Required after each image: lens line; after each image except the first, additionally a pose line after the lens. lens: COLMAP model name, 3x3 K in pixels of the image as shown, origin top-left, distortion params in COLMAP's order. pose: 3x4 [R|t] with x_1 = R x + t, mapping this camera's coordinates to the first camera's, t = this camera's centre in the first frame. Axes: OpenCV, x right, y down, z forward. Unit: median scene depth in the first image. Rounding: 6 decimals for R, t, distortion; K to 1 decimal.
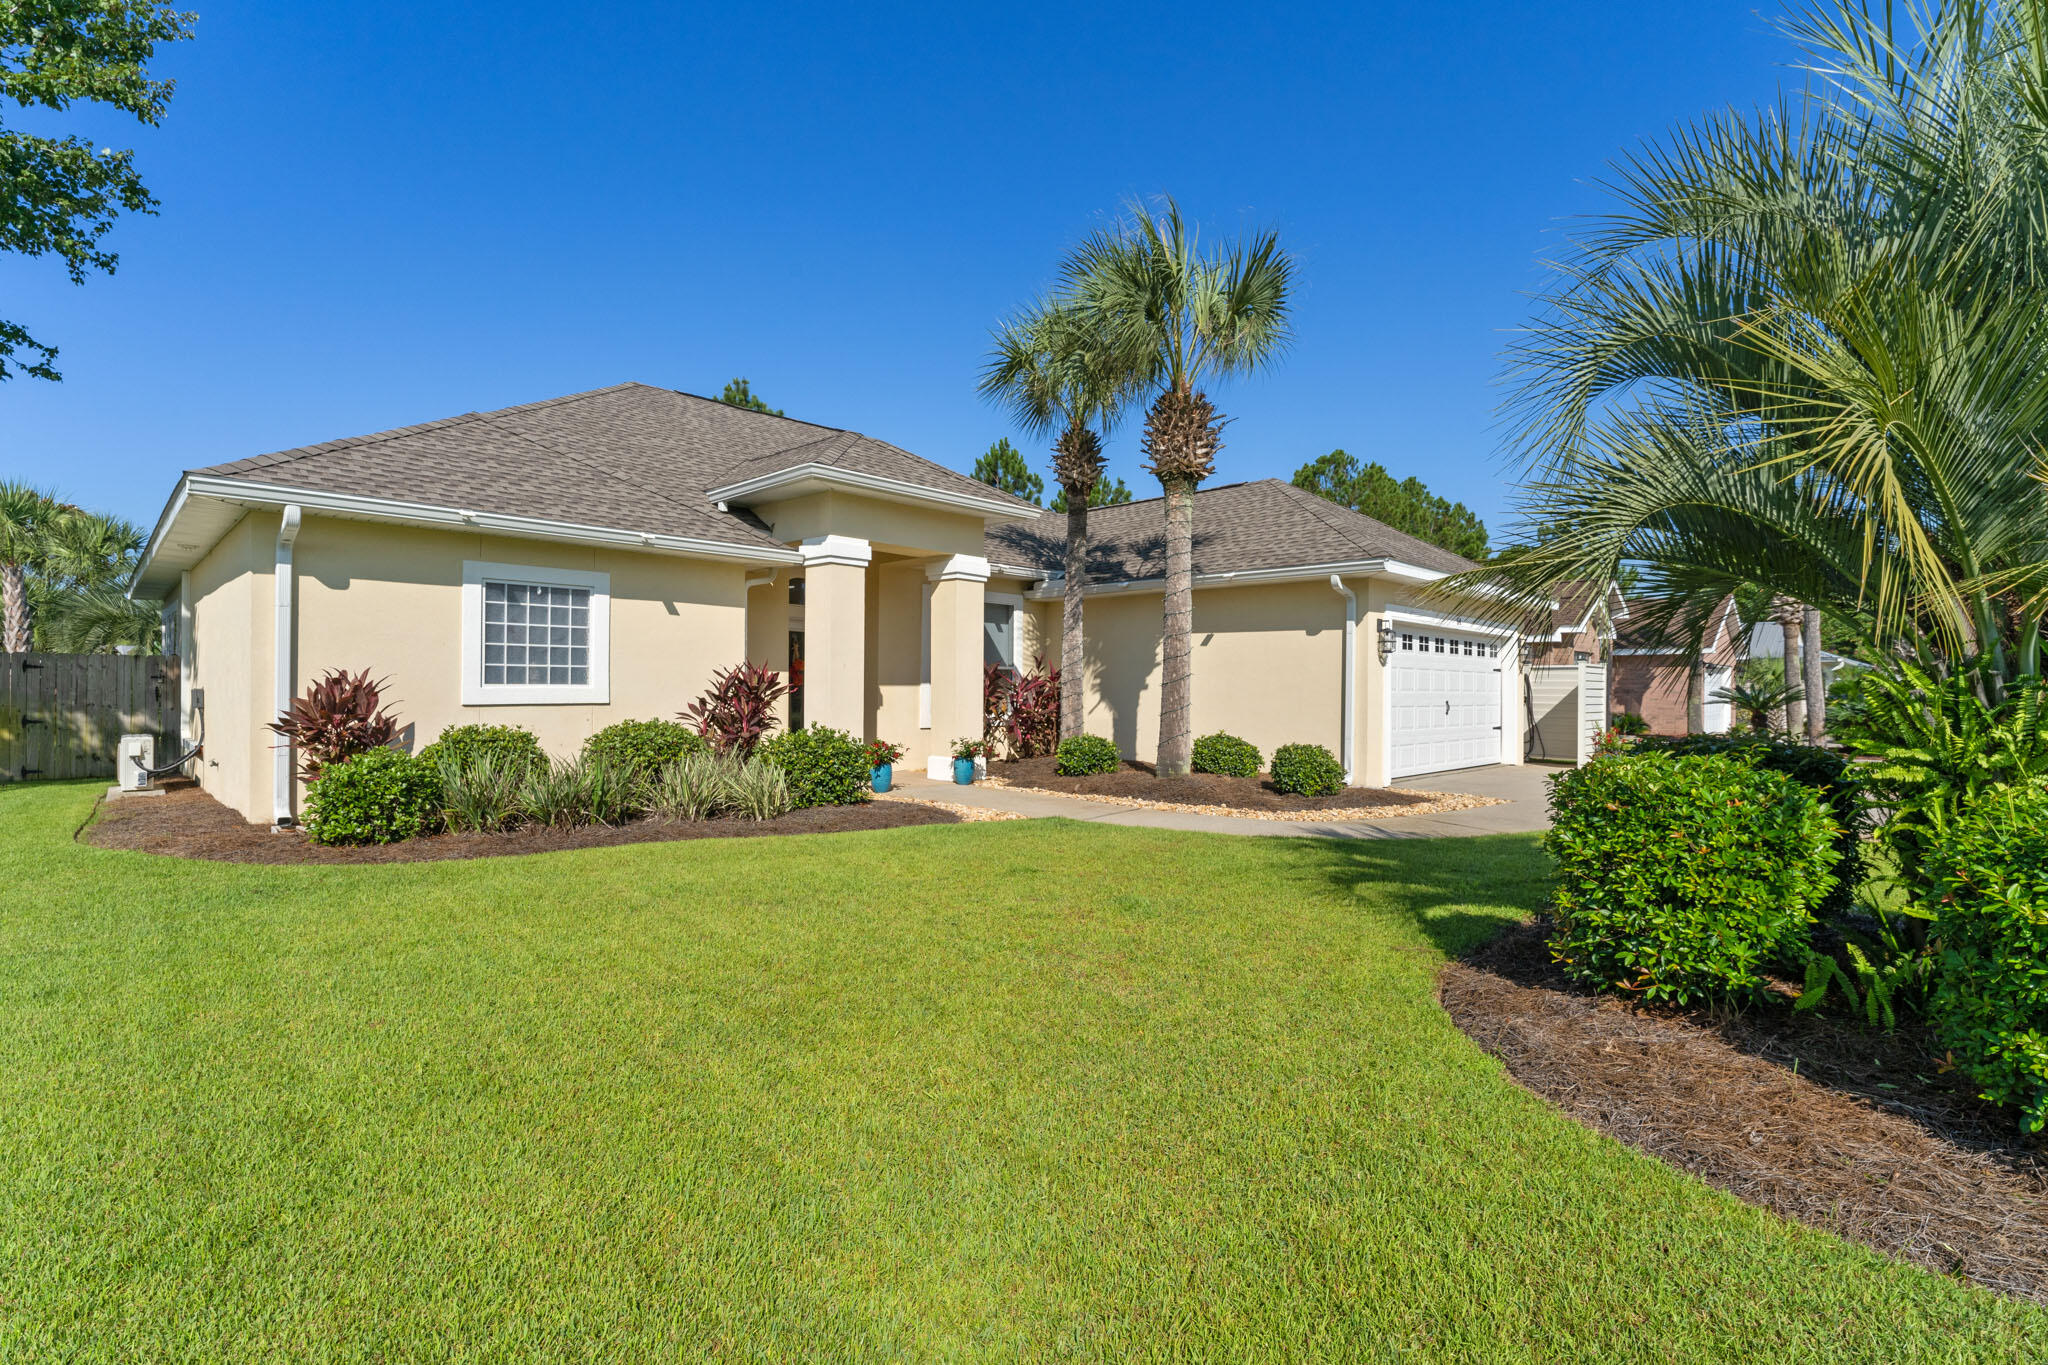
lens RADIAL K [[921.4, 0, 1024.0], [0, 921.4, 682.5], [0, 0, 1]] dist [0.000572, -0.000066]
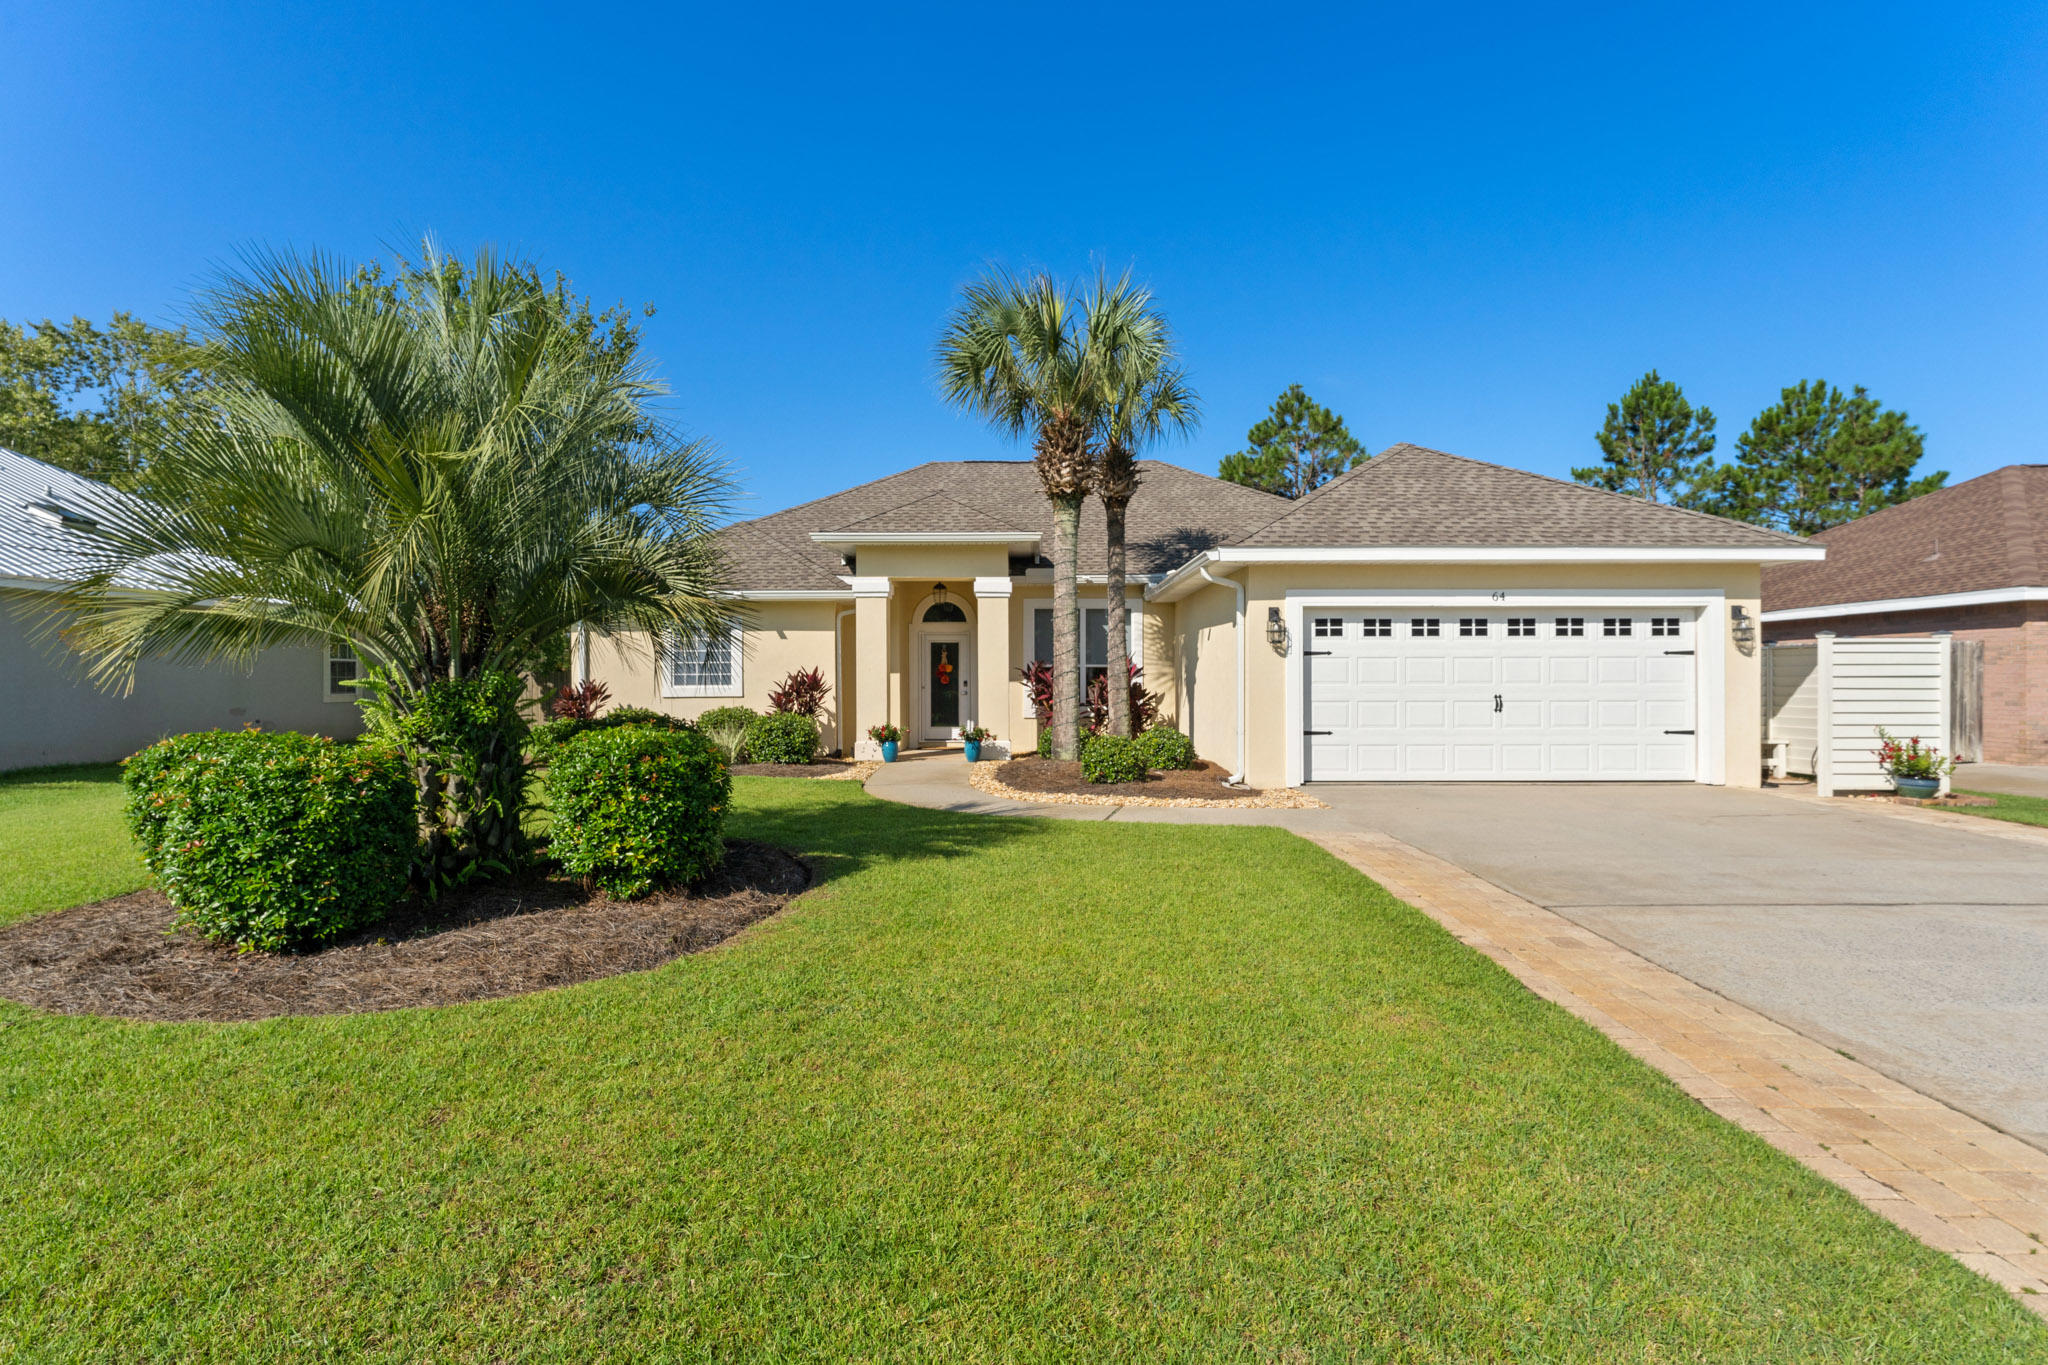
lens RADIAL K [[973.7, 0, 1045.1], [0, 973.7, 681.2], [0, 0, 1]] dist [0.002022, 0.000431]
pose [[0.710304, -0.012471, -0.703784, 1.095971], [0.012709, 0.999907, -0.004893, 0.009951], [0.703780, -0.005469, 0.710397, 0.152111]]
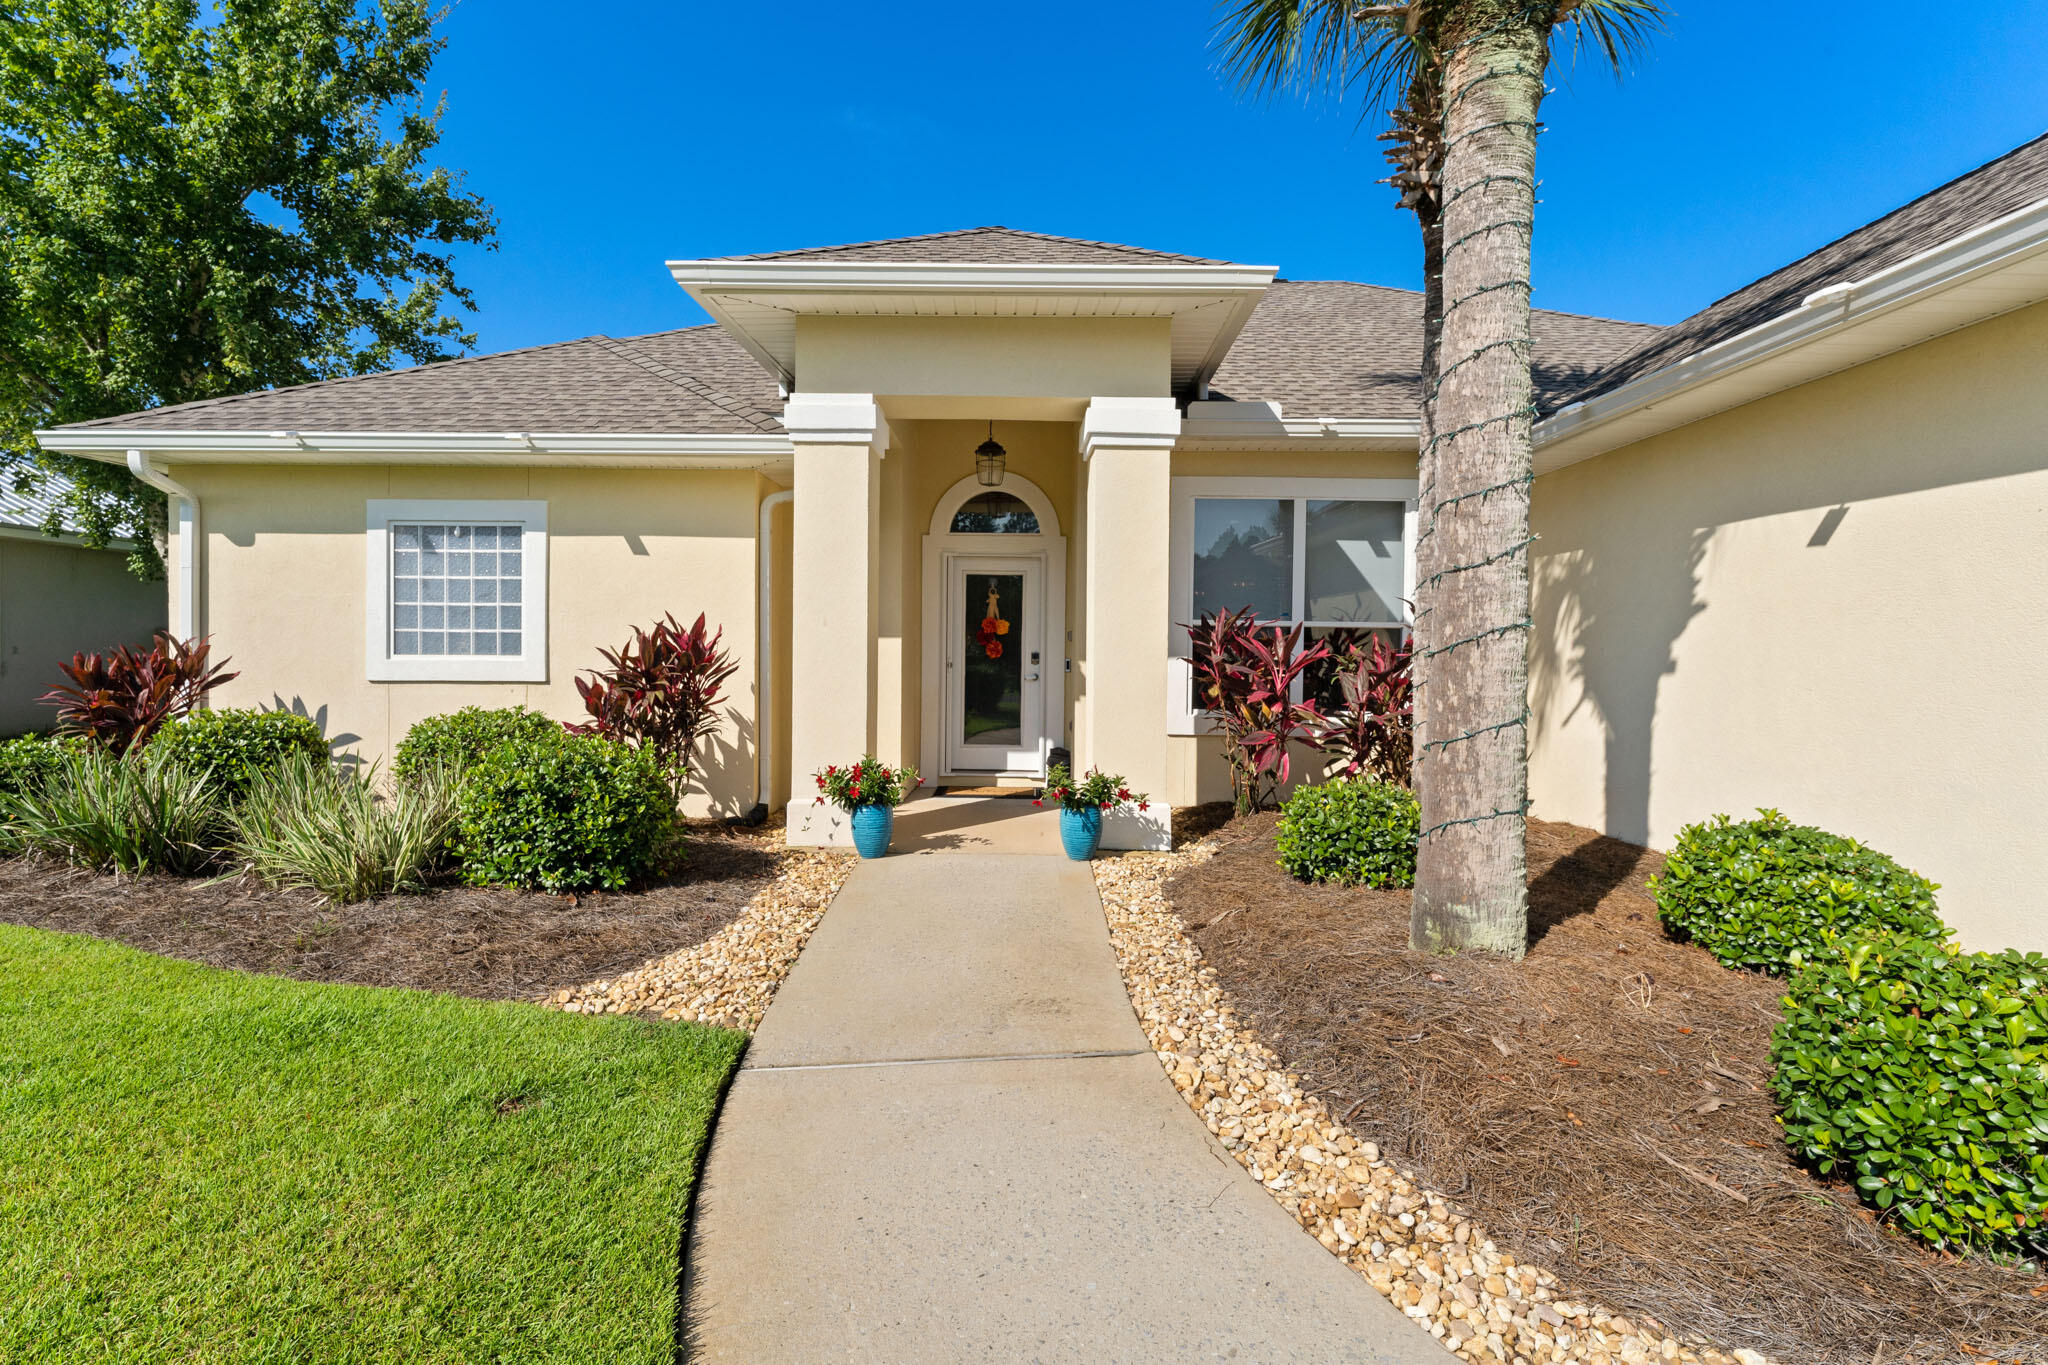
lens RADIAL K [[951.9, 0, 1024.0], [0, 951.9, 682.5], [0, 0, 1]] dist [0.000779, 0.000020]
pose [[0.690374, 0.021515, -0.723132, 0.331431], [-0.002245, 0.999617, 0.027597, 0.001535], [0.723449, -0.017429, 0.690158, 0.731389]]
